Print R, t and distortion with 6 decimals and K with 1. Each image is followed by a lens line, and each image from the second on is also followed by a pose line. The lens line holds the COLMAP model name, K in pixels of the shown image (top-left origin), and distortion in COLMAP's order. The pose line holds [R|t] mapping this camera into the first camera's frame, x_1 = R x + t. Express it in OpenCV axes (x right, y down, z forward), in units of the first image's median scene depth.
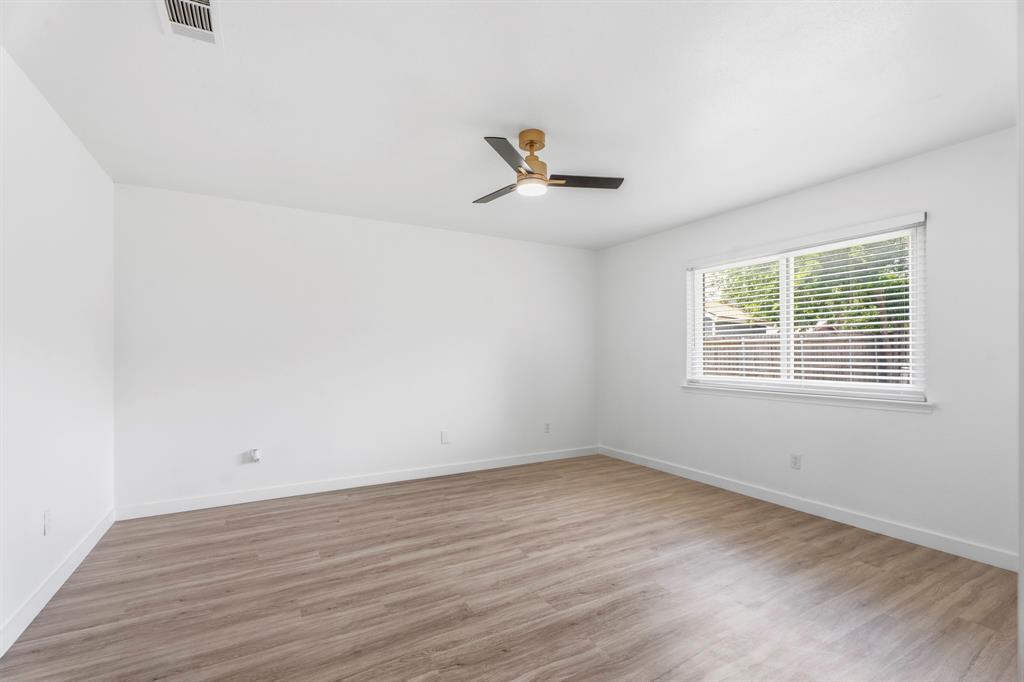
lens RADIAL K [[454.6, 0, 510.5], [0, 454.6, 346.6], [0, 0, 1]] dist [-0.000519, 0.000172]
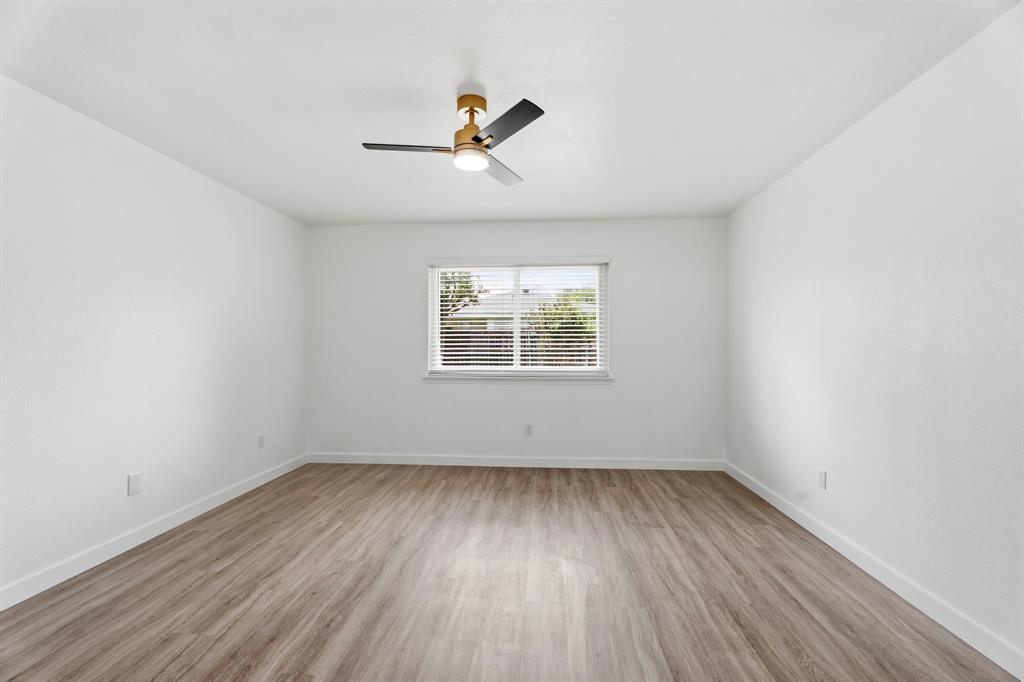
lens RADIAL K [[454.6, 0, 510.5], [0, 454.6, 346.6], [0, 0, 1]] dist [-0.000519, 0.000172]
pose [[0.564446, -0.003226, 0.825464, -0.465599], [-0.013639, 0.999819, 0.013234, -0.000262], [-0.825358, -0.018728, 0.564300, 0.316162]]
